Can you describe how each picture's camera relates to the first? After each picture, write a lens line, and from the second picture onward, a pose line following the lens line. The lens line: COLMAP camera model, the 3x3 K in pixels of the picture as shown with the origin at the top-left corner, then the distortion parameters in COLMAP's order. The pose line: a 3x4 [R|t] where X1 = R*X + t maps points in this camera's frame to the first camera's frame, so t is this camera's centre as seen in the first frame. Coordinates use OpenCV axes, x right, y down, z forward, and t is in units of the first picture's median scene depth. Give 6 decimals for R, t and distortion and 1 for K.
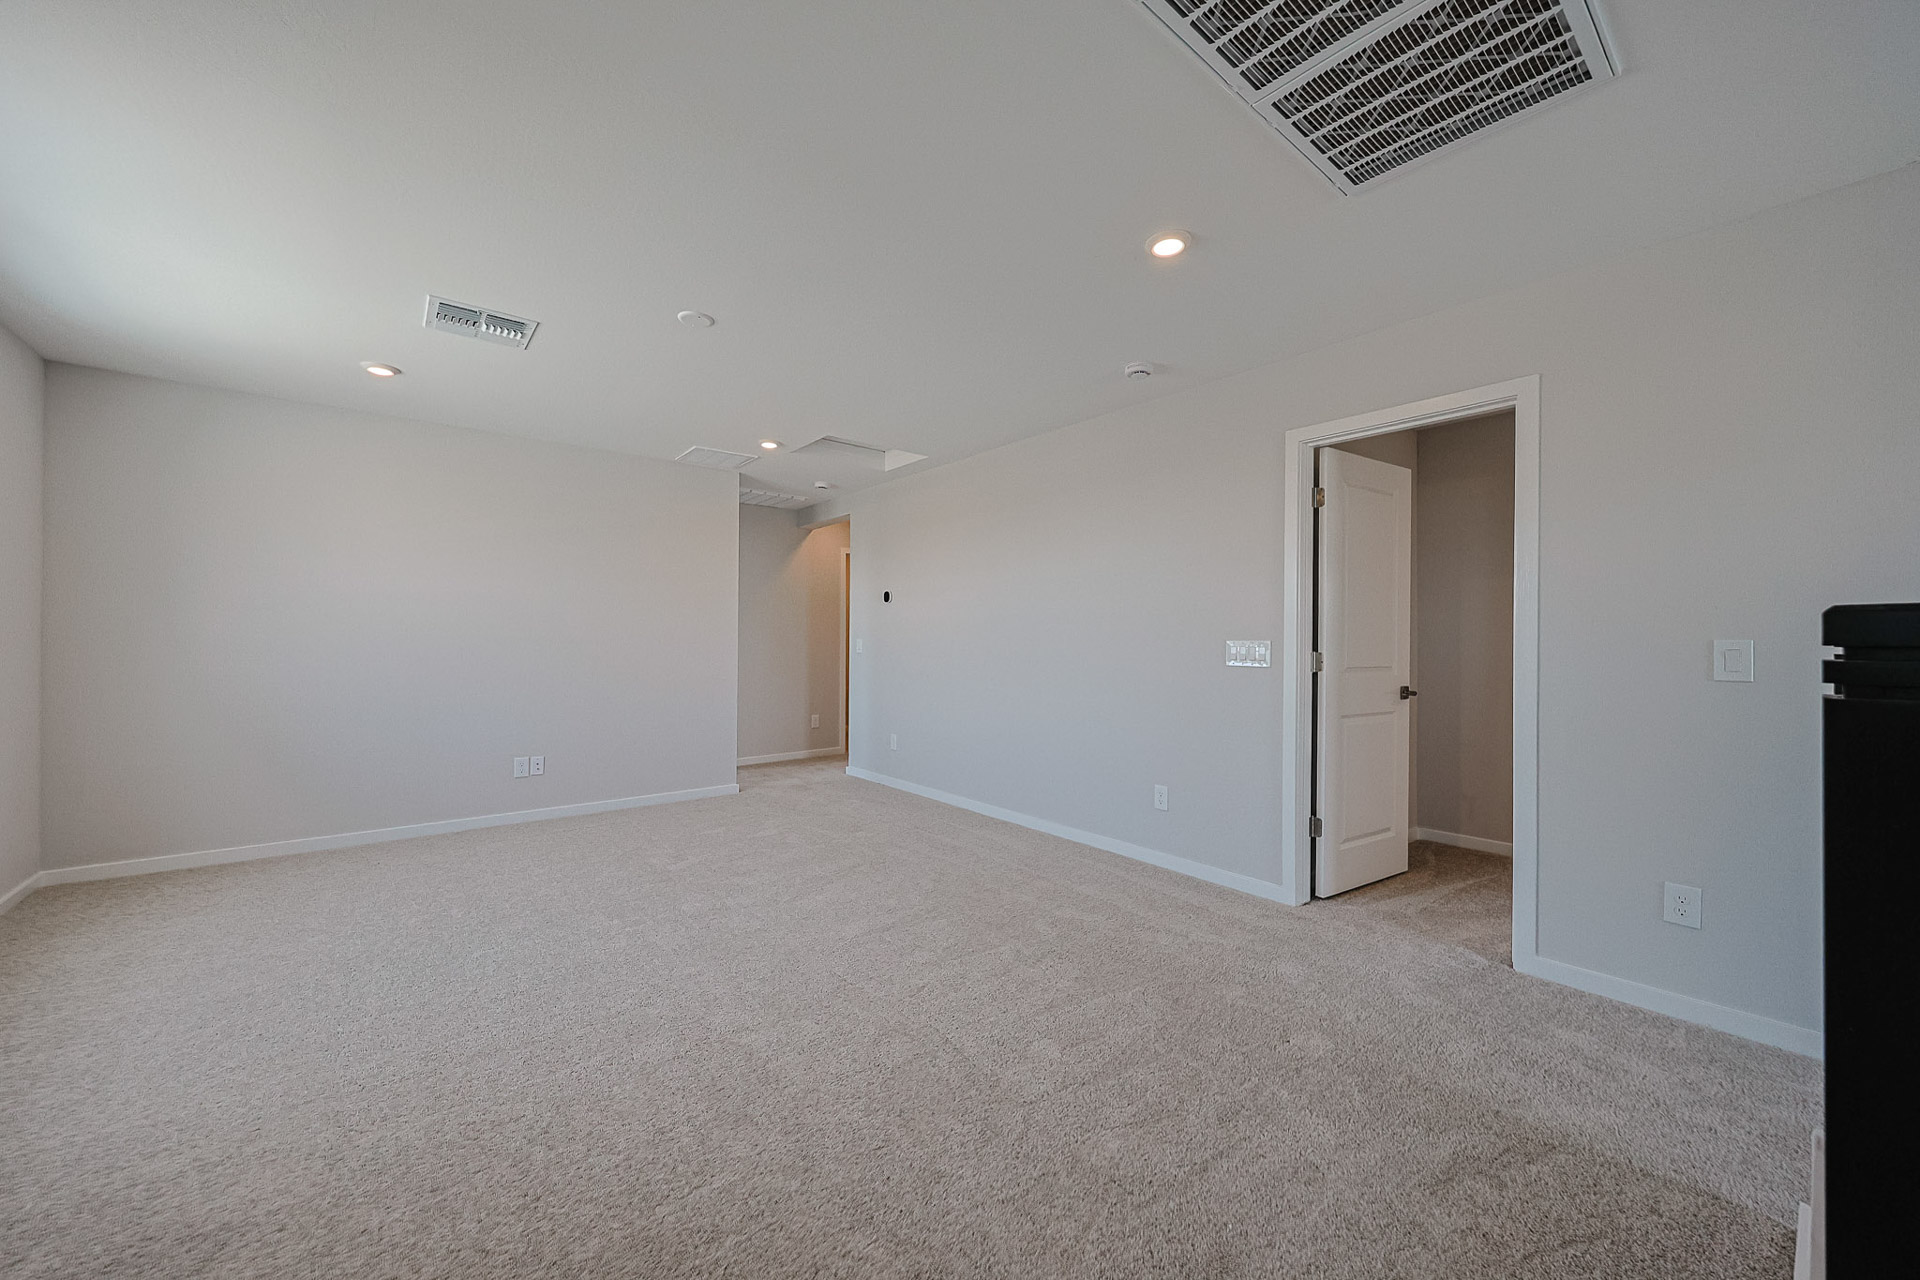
lens RADIAL K [[706.3, 0, 950.5], [0, 706.3, 643.5], [0, 0, 1]] dist [-0.001687, -0.000063]
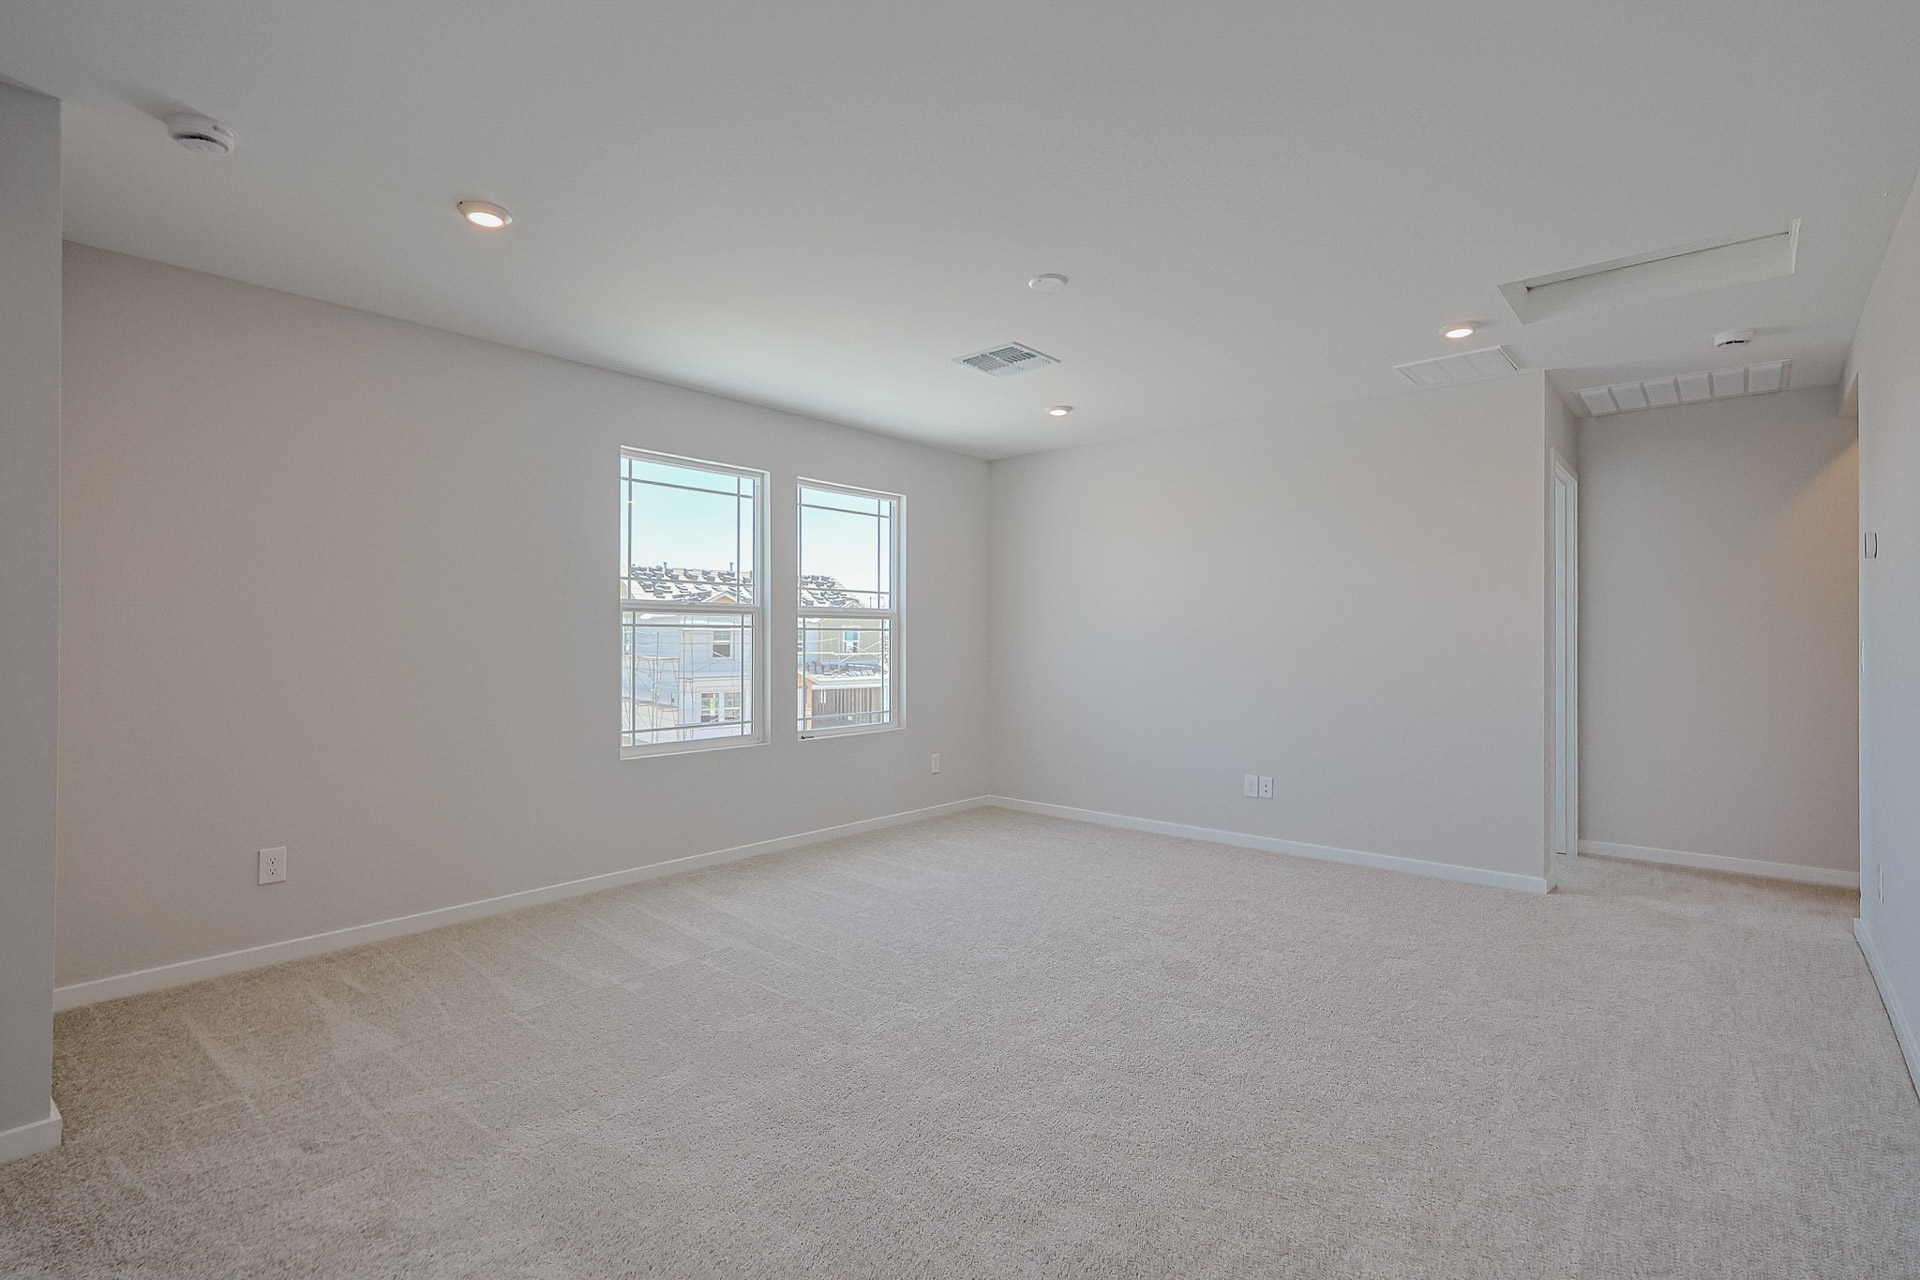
lens RADIAL K [[895.6, 0, 948.9], [0, 895.6, 644.8], [0, 0, 1]] dist [0.004918, 0.000531]
pose [[0.167450, 0.000568, -0.985880, 0.452127], [-0.003670, 0.999993, -0.000047, -0.003186], [0.985874, 0.003626, 0.167451, 0.426535]]
